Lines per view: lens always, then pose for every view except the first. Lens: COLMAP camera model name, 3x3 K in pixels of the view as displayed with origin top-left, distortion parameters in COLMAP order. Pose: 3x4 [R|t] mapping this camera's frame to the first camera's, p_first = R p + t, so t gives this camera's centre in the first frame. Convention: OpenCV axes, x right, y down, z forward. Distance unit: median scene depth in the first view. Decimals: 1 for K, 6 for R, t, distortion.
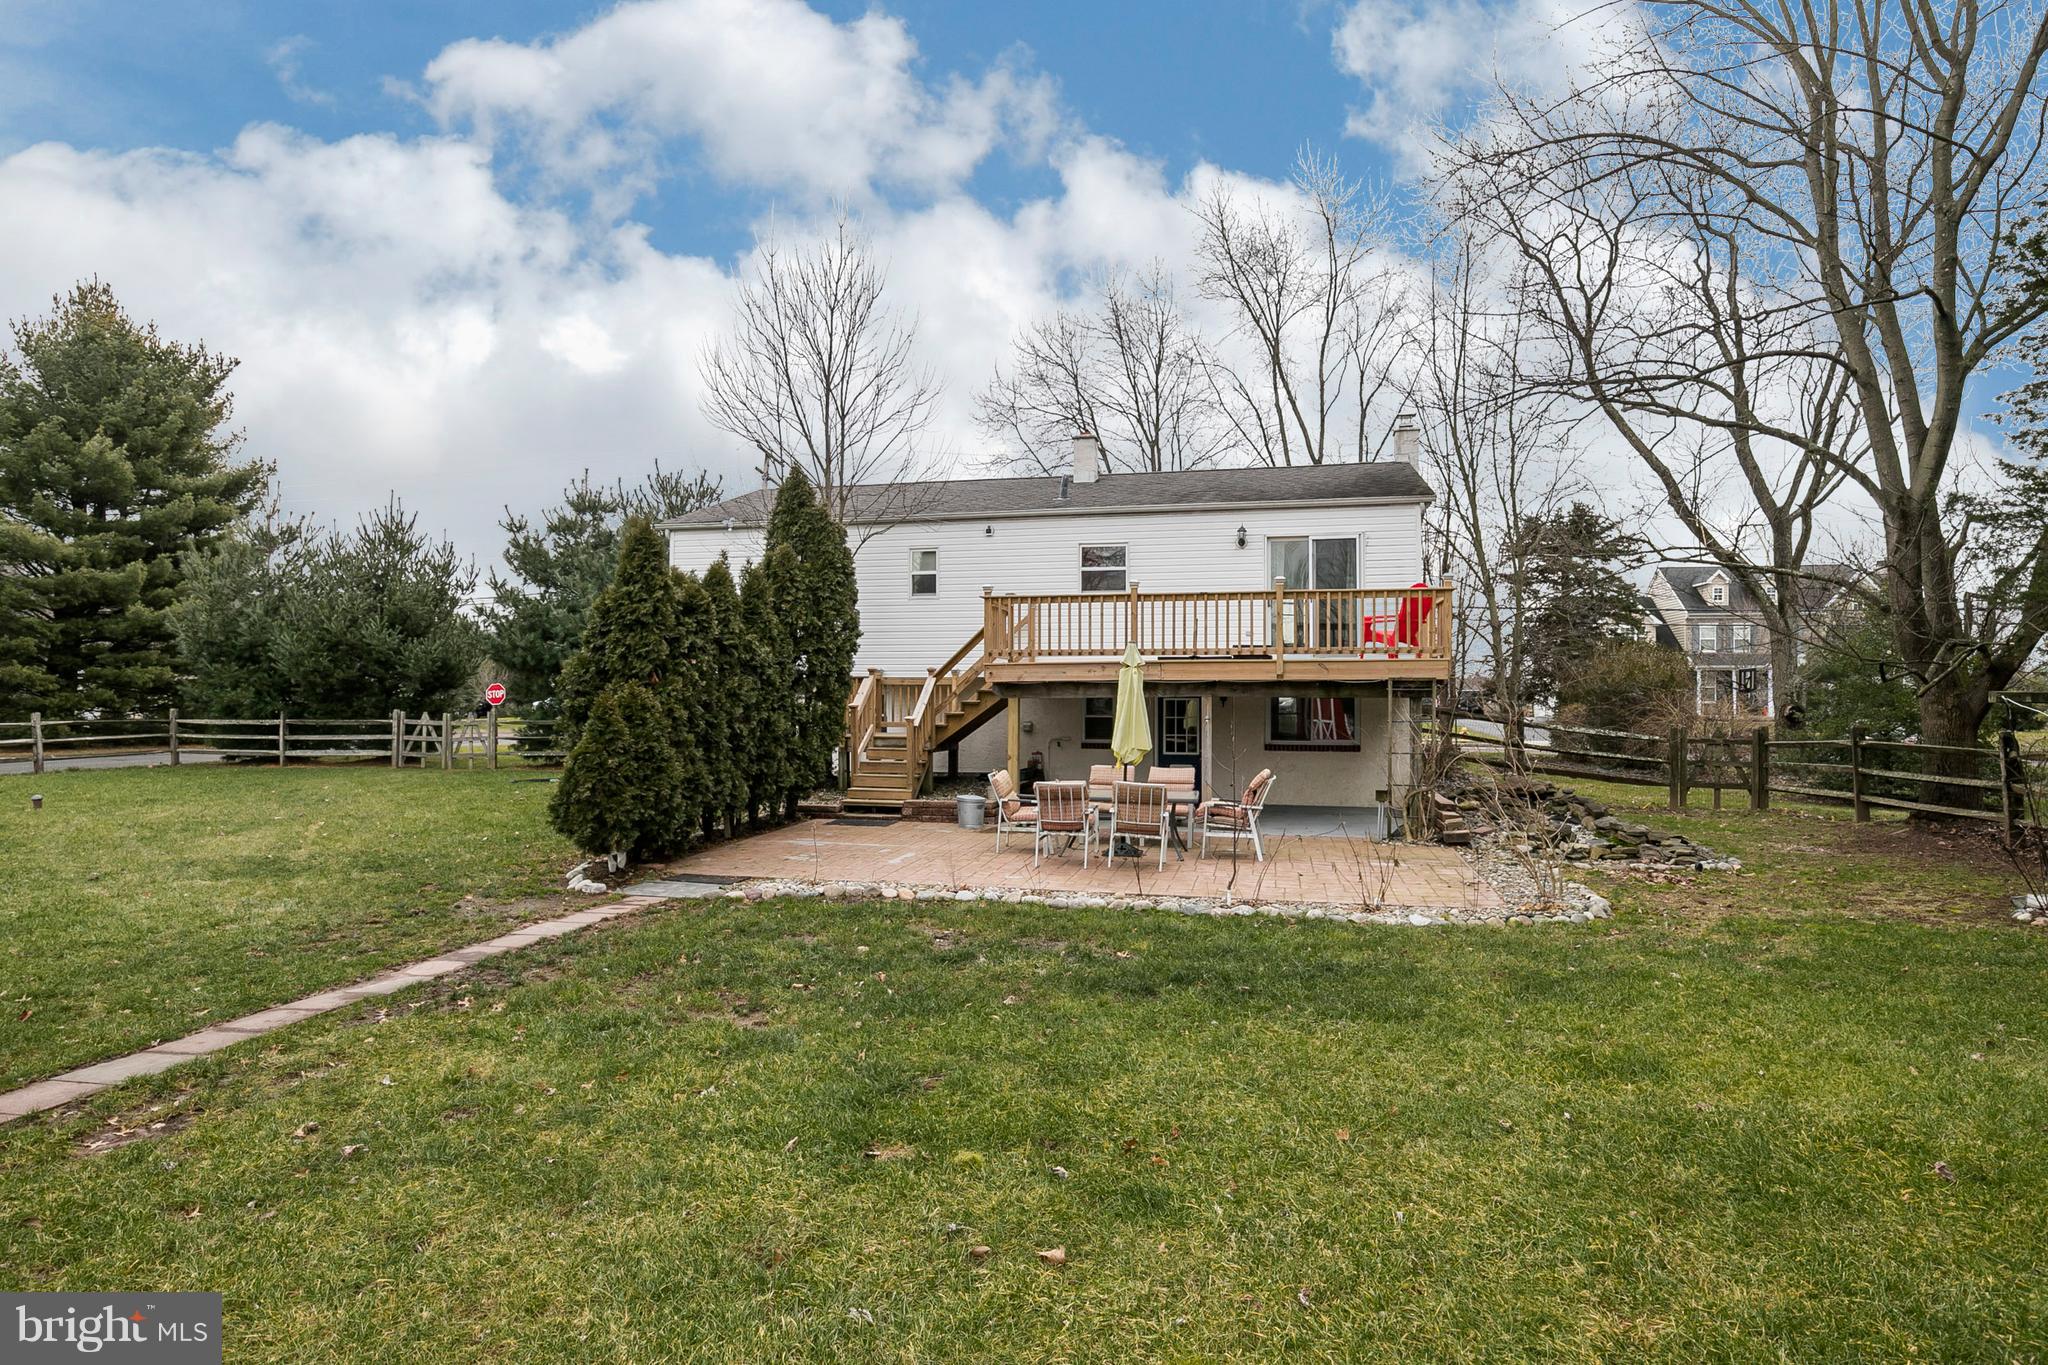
lens RADIAL K [[1109.5, 0, 1026.7], [0, 1109.5, 686.3], [0, 0, 1]] dist [-0.004271, 0.000038]
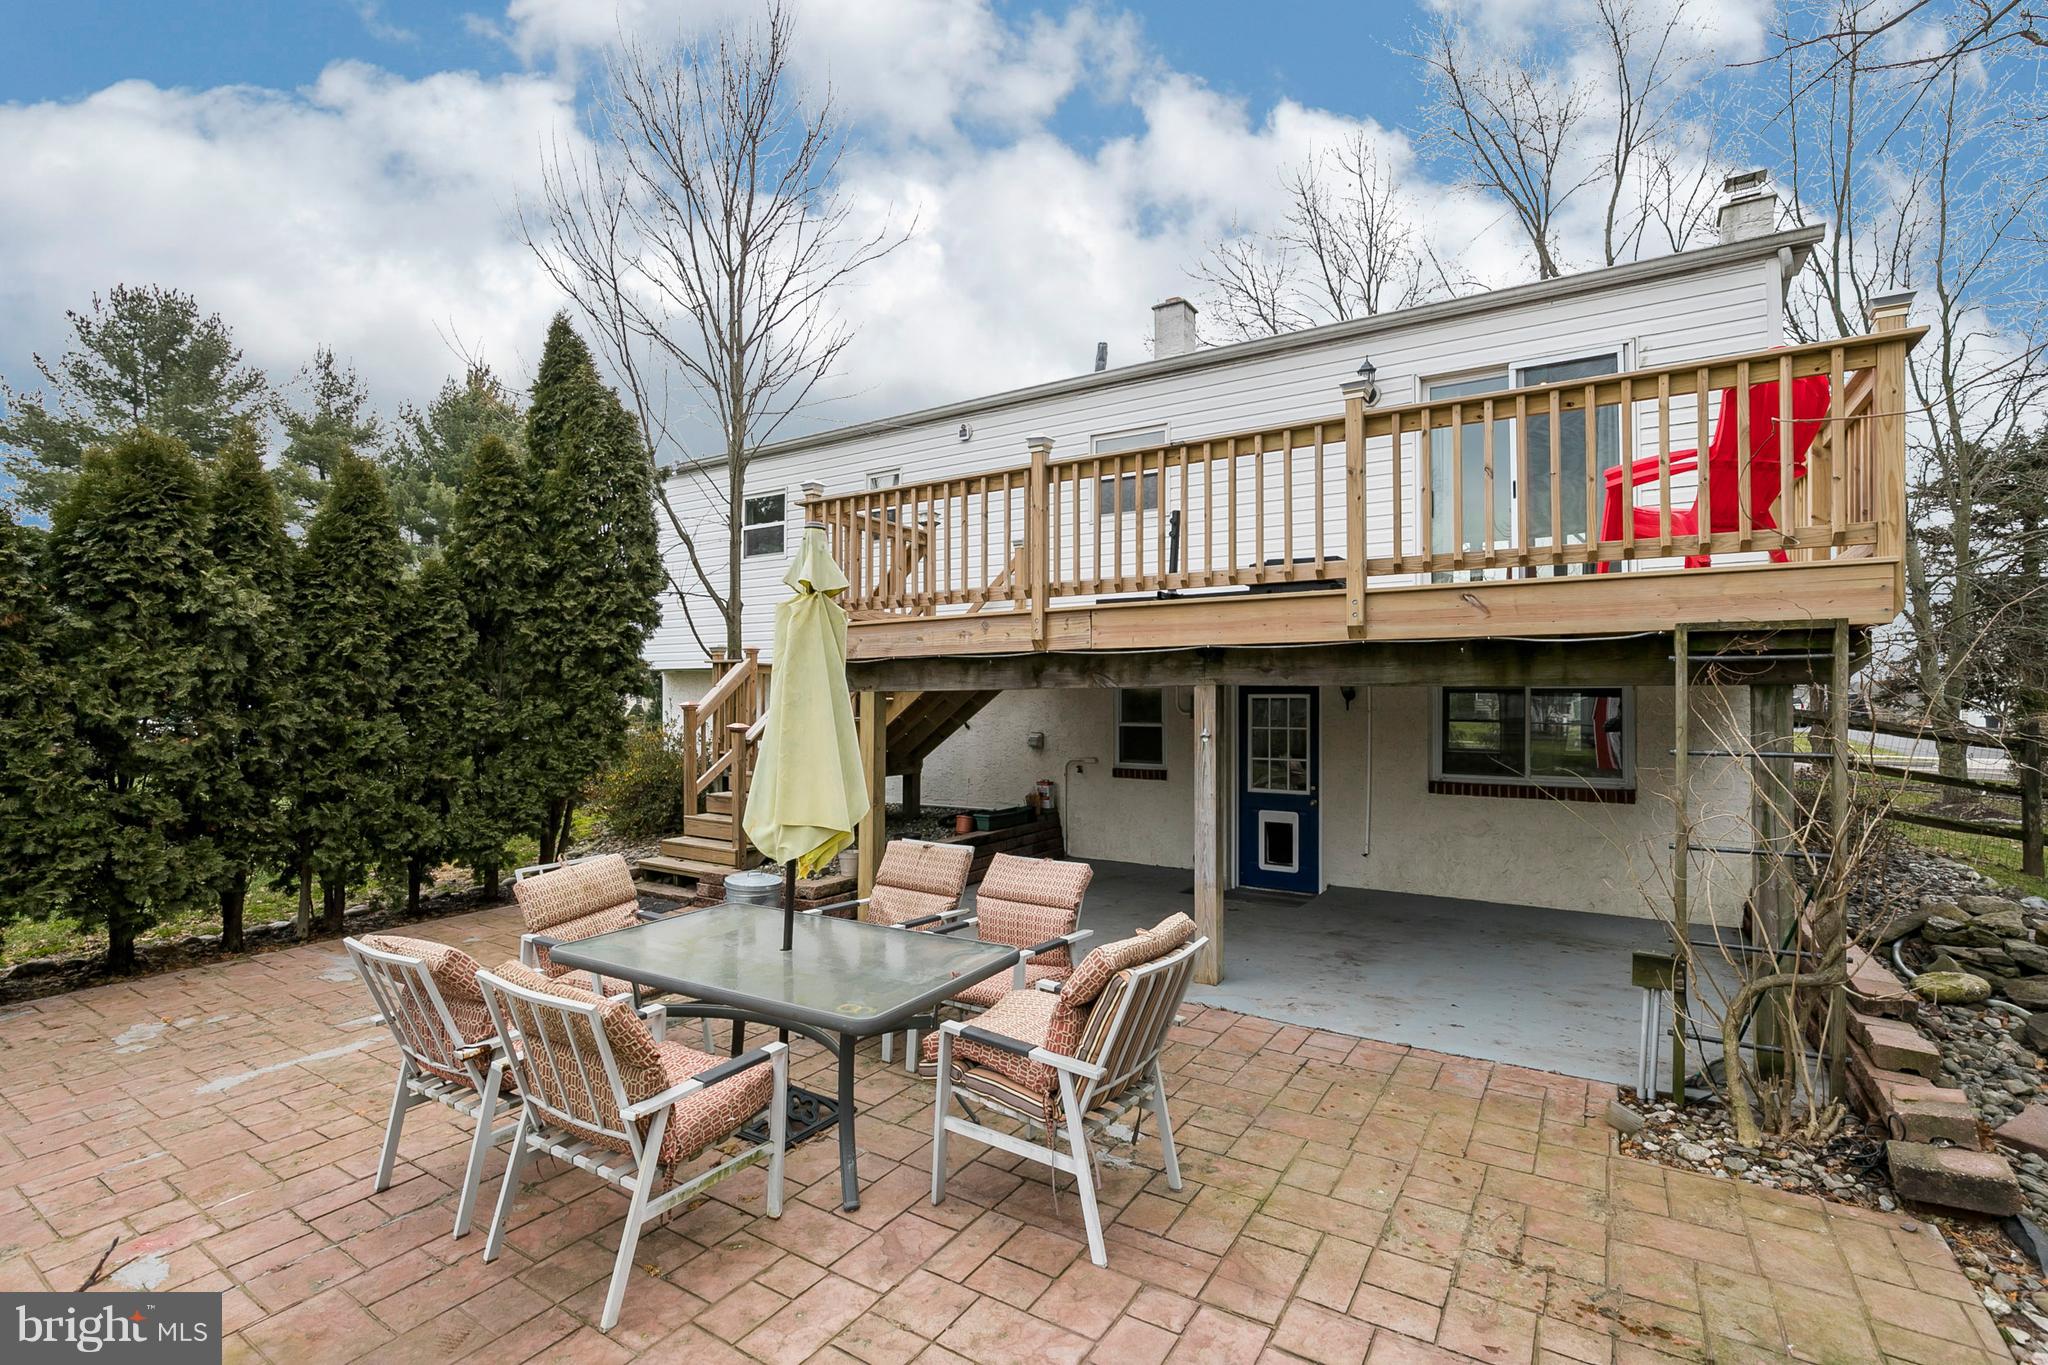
lens RADIAL K [[932.8, 0, 1017.9], [0, 932.8, 683.2], [0, 0, 1]] dist [-0.012132, 0.003690]
pose [[0.942267, -0.001005, -0.334860, 0.222280], [-0.002615, 0.999943, -0.010359, 0.012971], [0.334852, 0.010637, 0.942211, 0.637322]]
